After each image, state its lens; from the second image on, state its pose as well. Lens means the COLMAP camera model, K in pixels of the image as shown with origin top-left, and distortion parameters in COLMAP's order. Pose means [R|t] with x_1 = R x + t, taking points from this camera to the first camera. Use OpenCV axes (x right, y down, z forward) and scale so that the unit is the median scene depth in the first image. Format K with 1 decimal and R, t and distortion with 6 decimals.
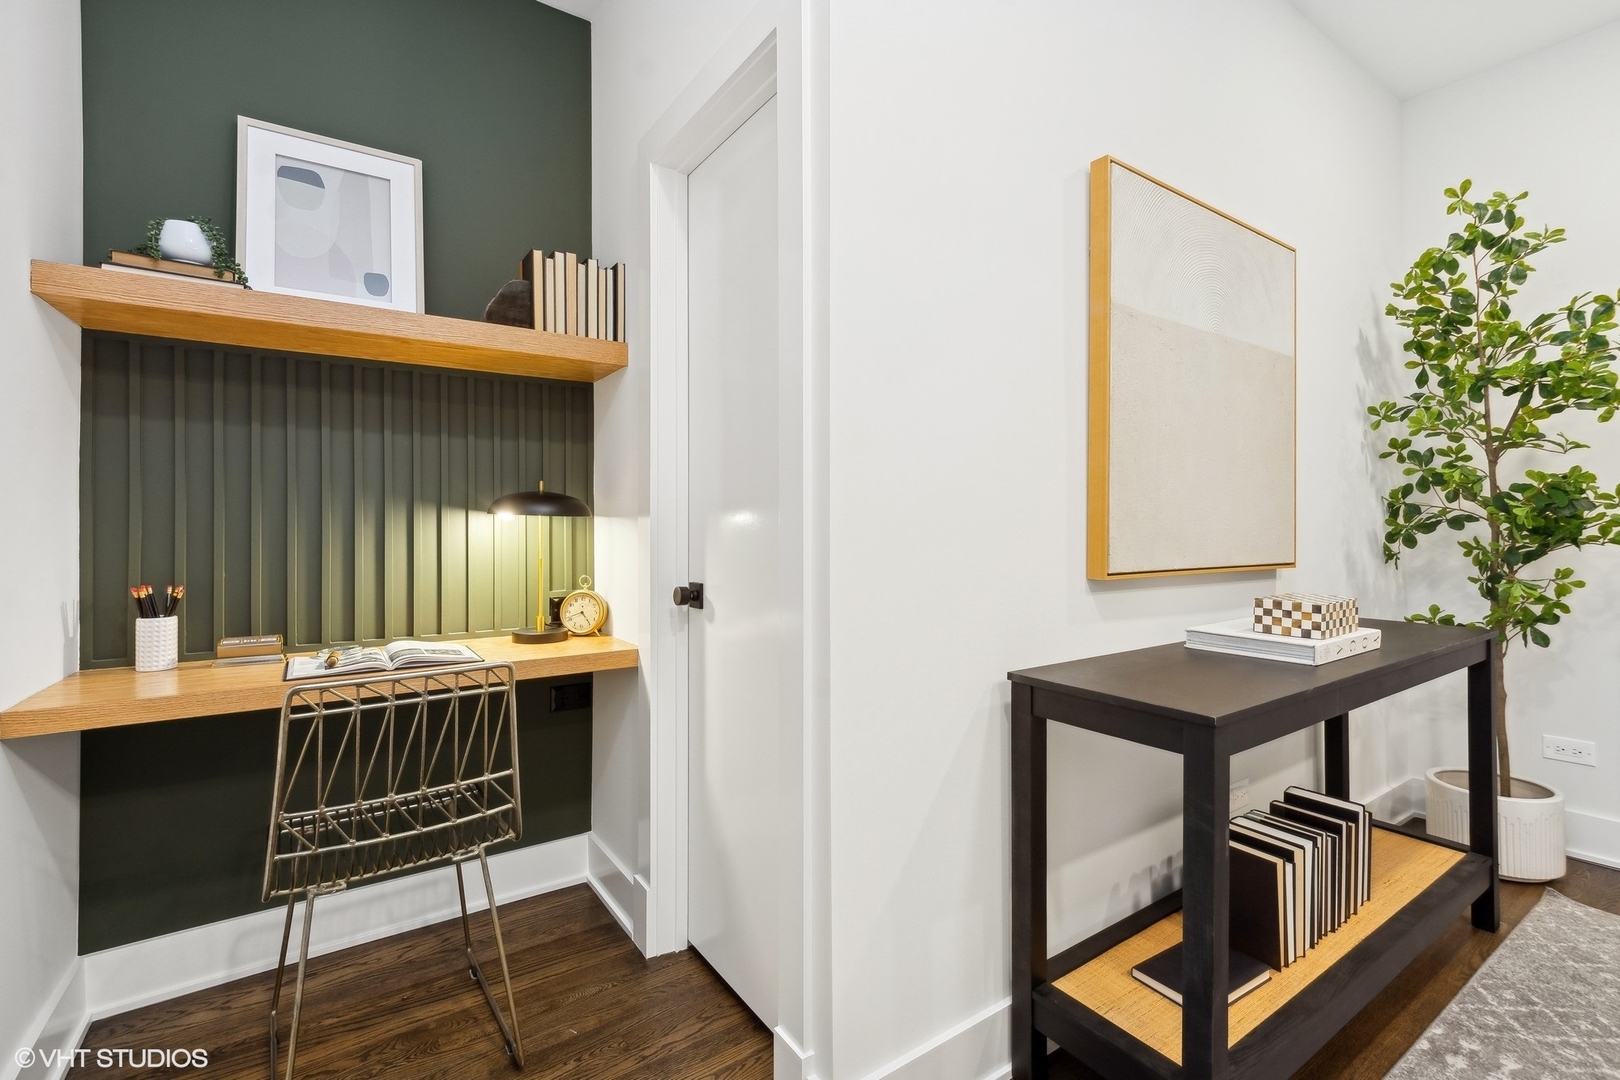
lens RADIAL K [[724.9, 0, 824.3], [0, 724.9, 523.5], [0, 0, 1]] dist [-0.001843, 0.000607]
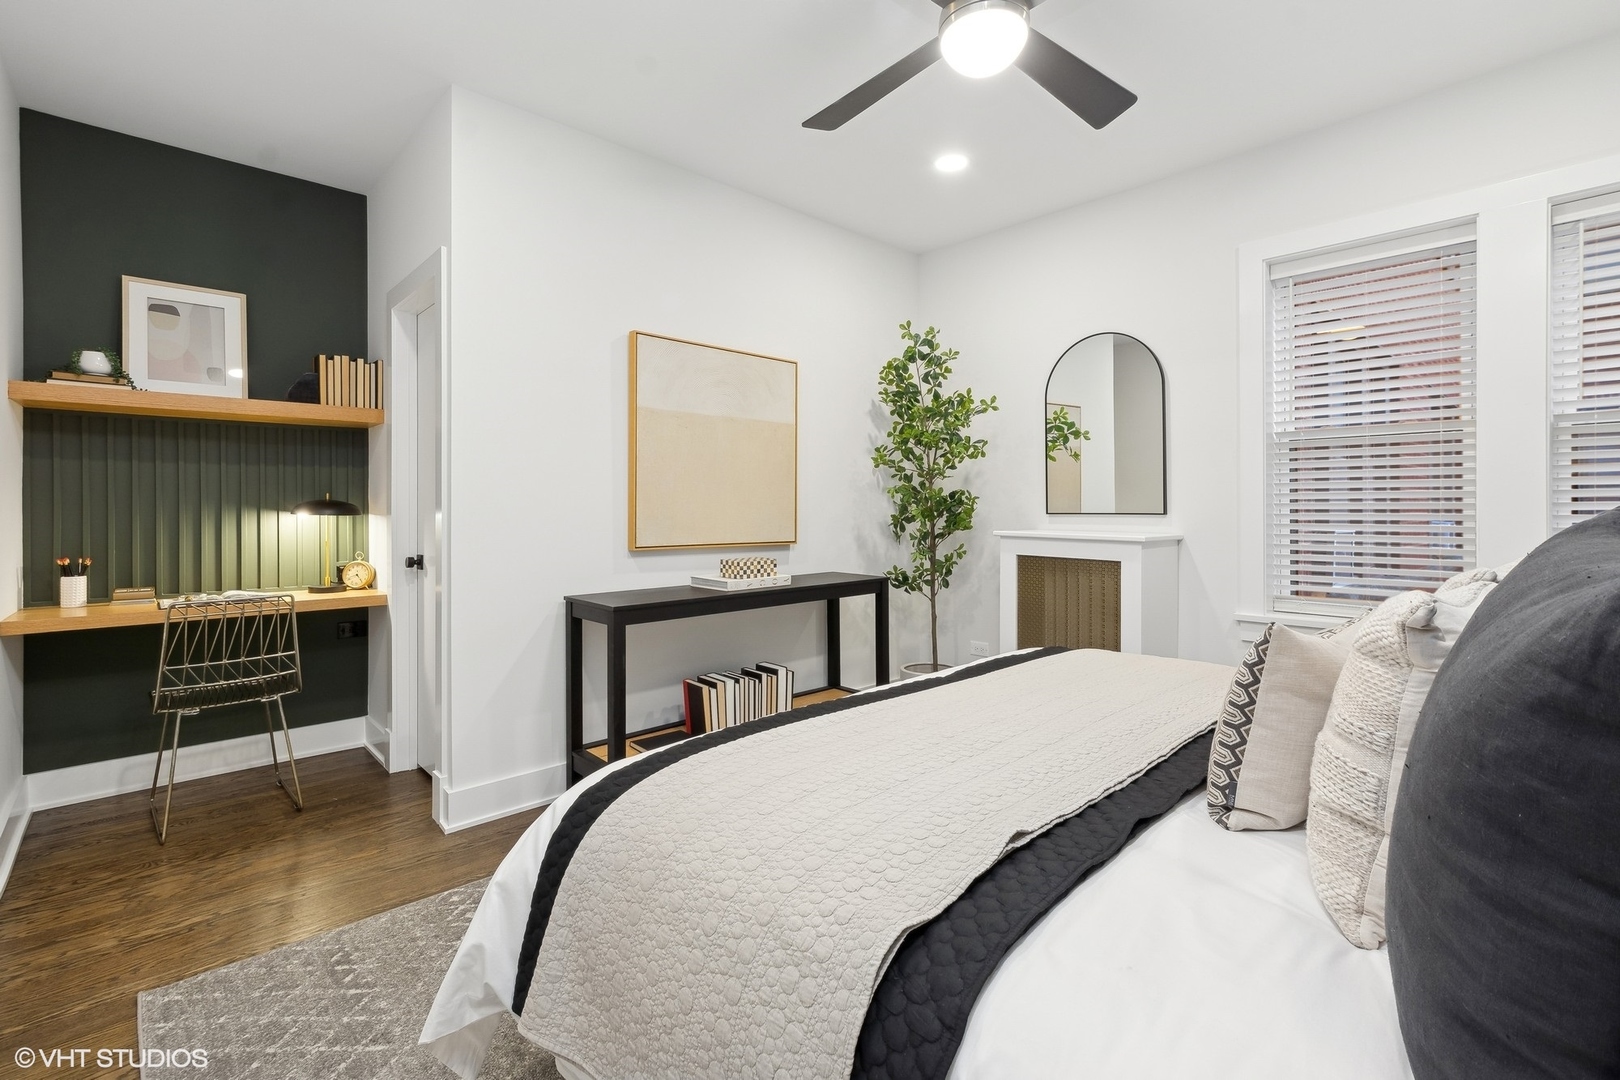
lens RADIAL K [[724.9, 0, 818.1], [0, 724.9, 510.7], [0, 0, 1]] dist [-0.001843, 0.000607]
pose [[0.989965, 0.000303, 0.141315, 0.508459], [-0.001165, 0.999981, 0.006012, -0.034181], [-0.141311, -0.006116, 0.989946, -0.828101]]
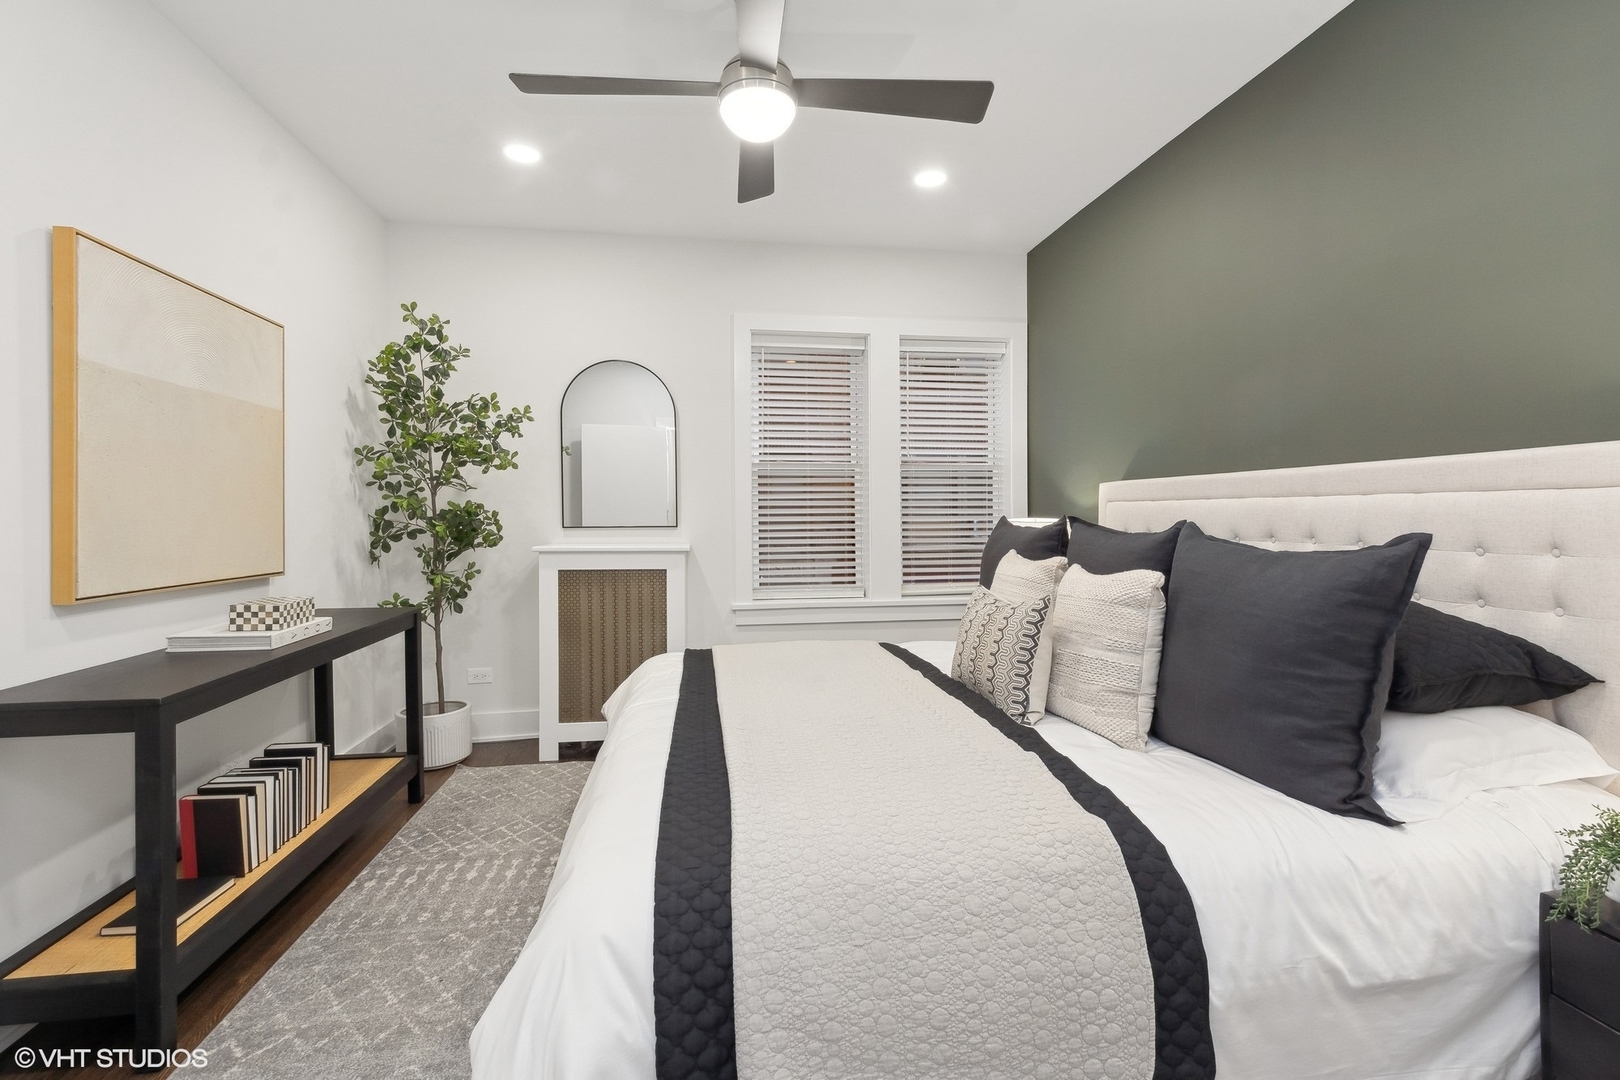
lens RADIAL K [[724.9, 0, 803.2], [0, 724.9, 517.8], [0, 0, 1]] dist [-0.001843, 0.000607]
pose [[0.447576, -0.005315, 0.894230, -0.091333], [0.000802, 0.999984, 0.005542, -0.052423], [-0.894246, -0.001763, 0.447573, -0.436040]]
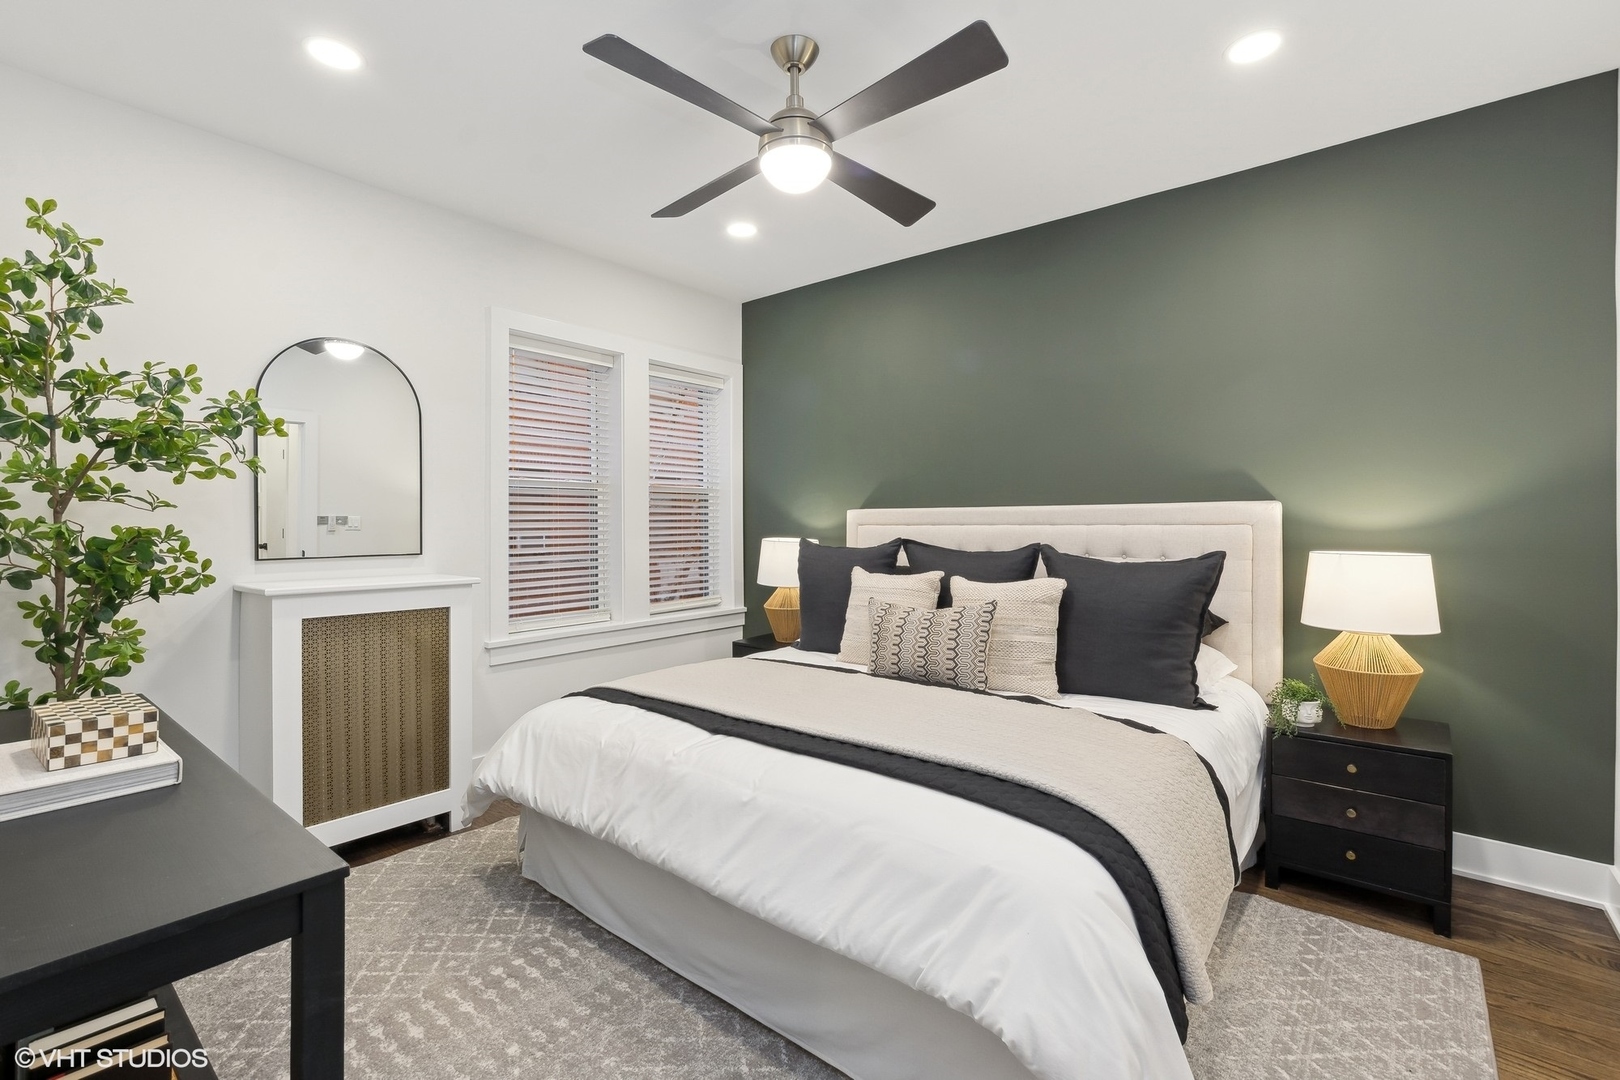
lens RADIAL K [[724.9, 0, 800.1], [0, 724.9, 526.0], [0, 0, 1]] dist [-0.001843, 0.000607]
pose [[-0.264170, -0.001874, 0.964474, -0.265215], [0.003000, 0.999992, 0.002765, -0.083801], [-0.964471, 0.003624, -0.264162, 0.410153]]
